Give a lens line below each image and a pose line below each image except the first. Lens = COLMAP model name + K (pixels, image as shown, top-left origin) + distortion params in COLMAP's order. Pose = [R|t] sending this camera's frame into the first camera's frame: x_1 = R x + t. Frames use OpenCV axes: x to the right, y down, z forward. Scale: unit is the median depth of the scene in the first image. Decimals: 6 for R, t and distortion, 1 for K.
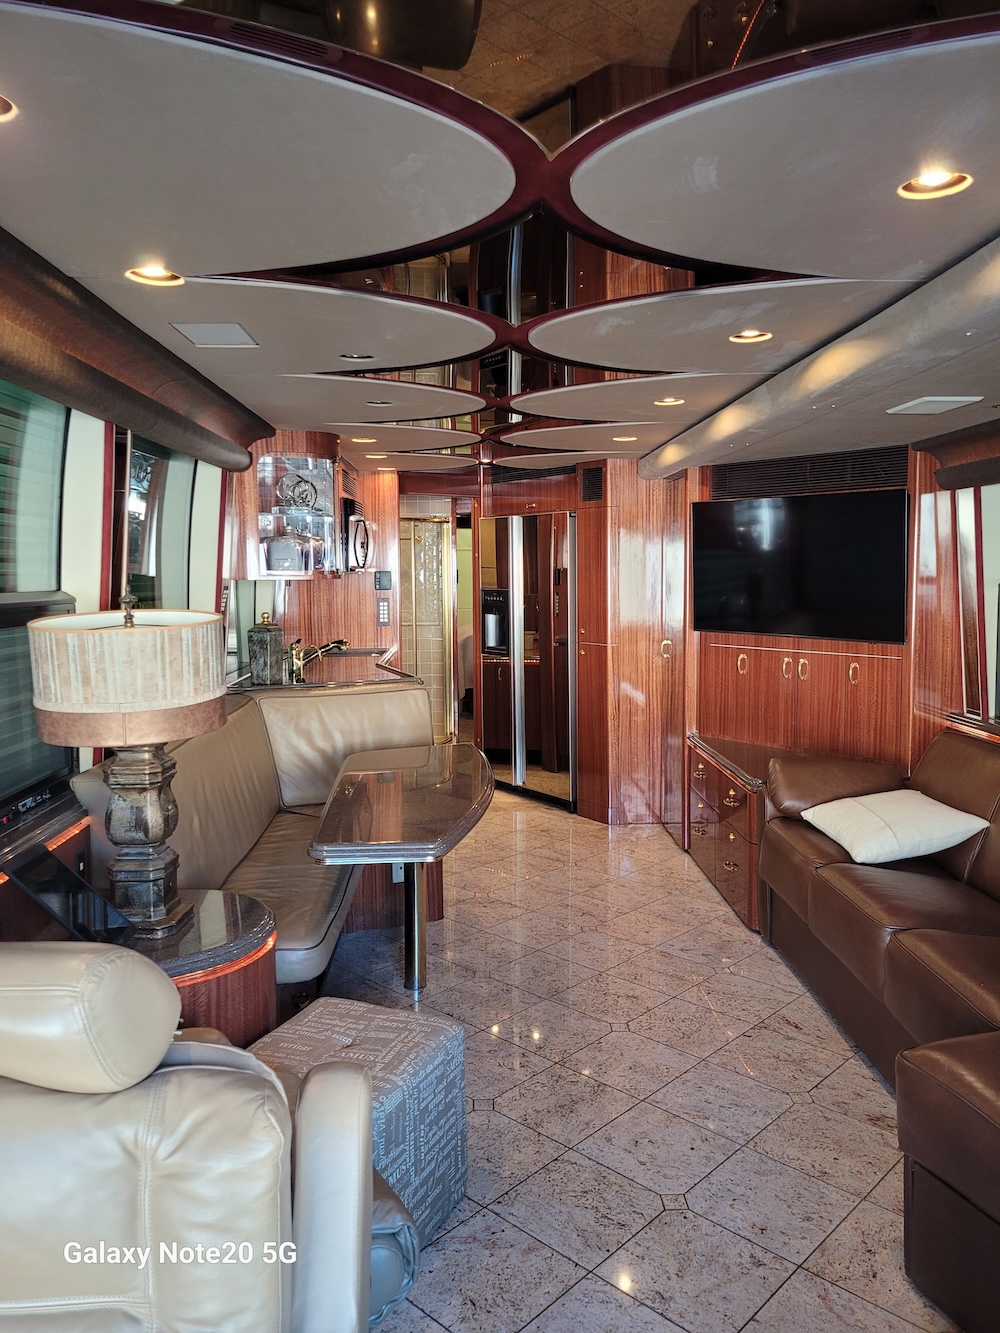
lens RADIAL K [[1020.2, 0, 500.0], [0, 1020.2, 666.5], [0, 0, 1]] dist [0.067959, -0.060775]
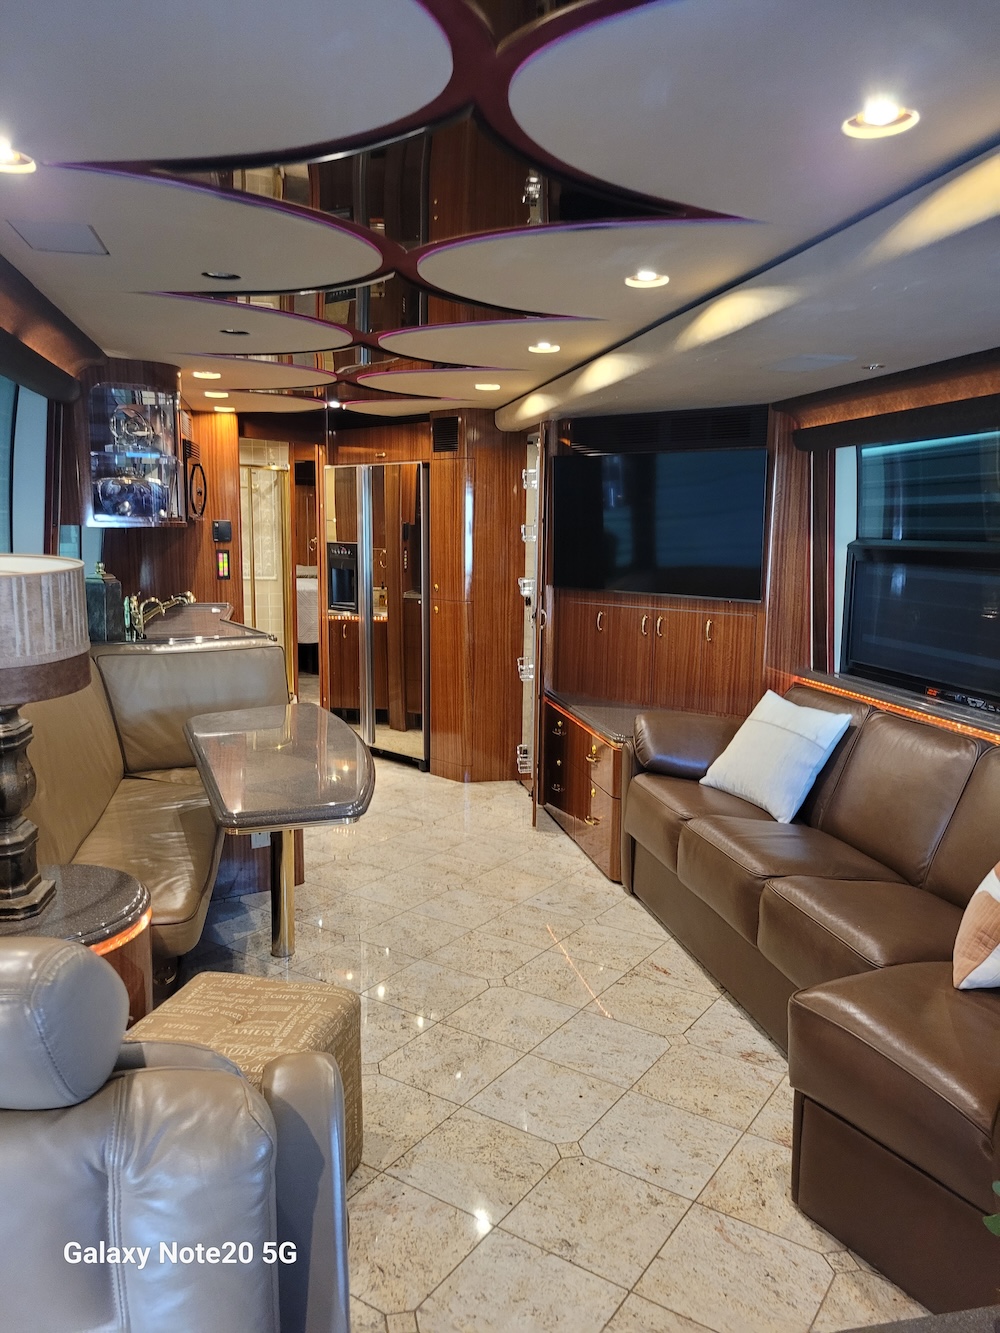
lens RADIAL K [[1025.5, 0, 499.5], [0, 1025.5, 695.9], [0, 0, 1]] dist [0.046641, -0.011553]
pose [[0.985444, -0.008488, 0.169786, -0.061568], [-0.003325, 0.997599, 0.069172, 0.002895], [-0.169966, -0.068729, 0.983050, 0.041000]]
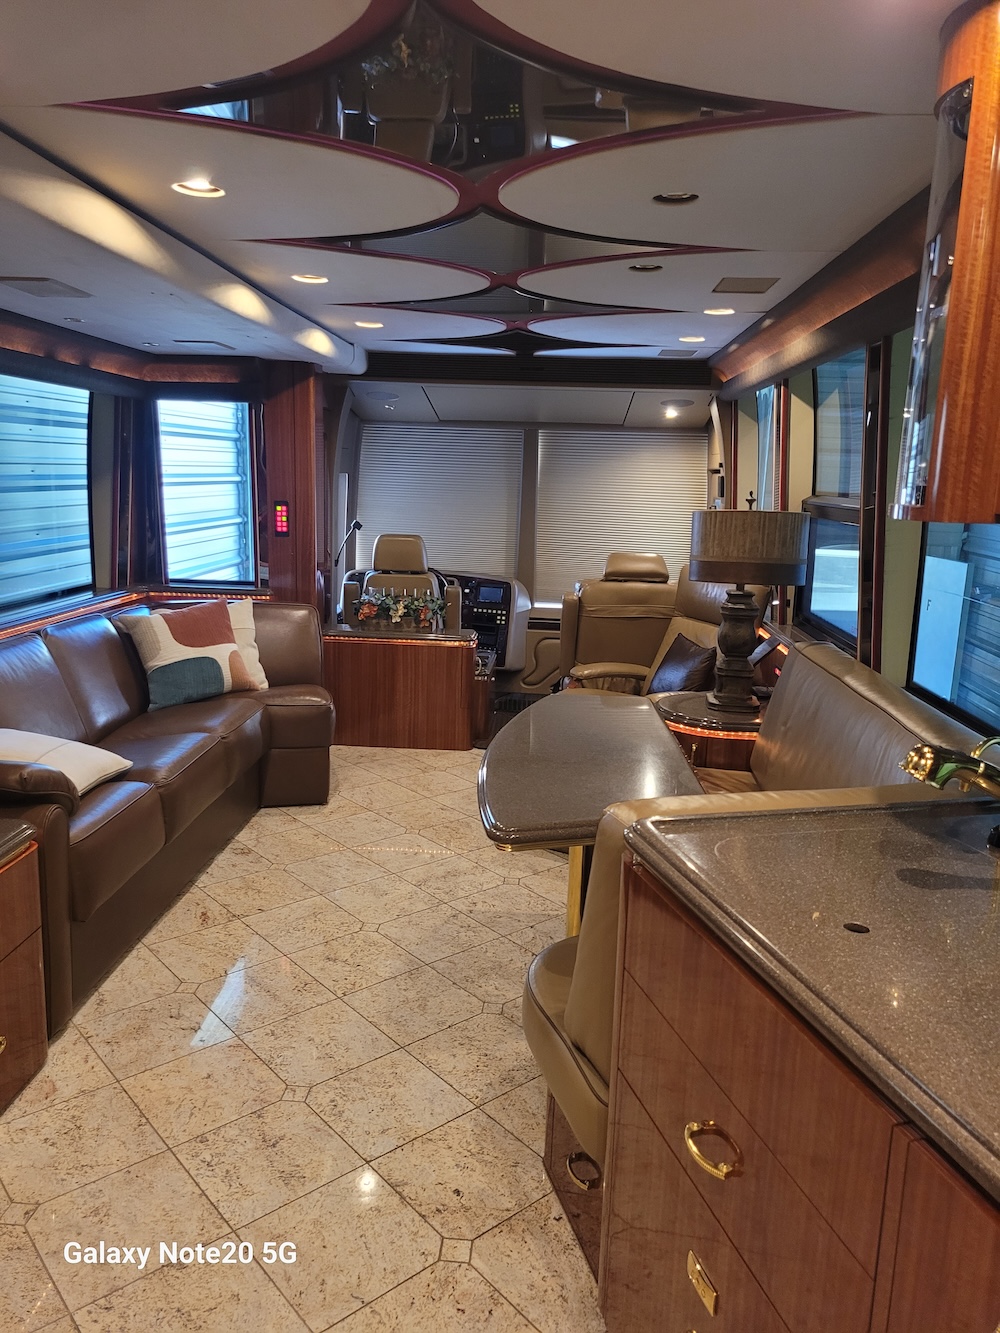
lens RADIAL K [[1020.2, 0, 500.0], [0, 1020.2, 666.5], [0, 0, 1]] dist [0.067959, -0.060775]
pose [[-0.995476, -0.037407, 0.087344, -0.115231], [-0.011552, 0.960074, 0.279507, -0.232115], [-0.094313, 0.277233, -0.956163, 2.368994]]
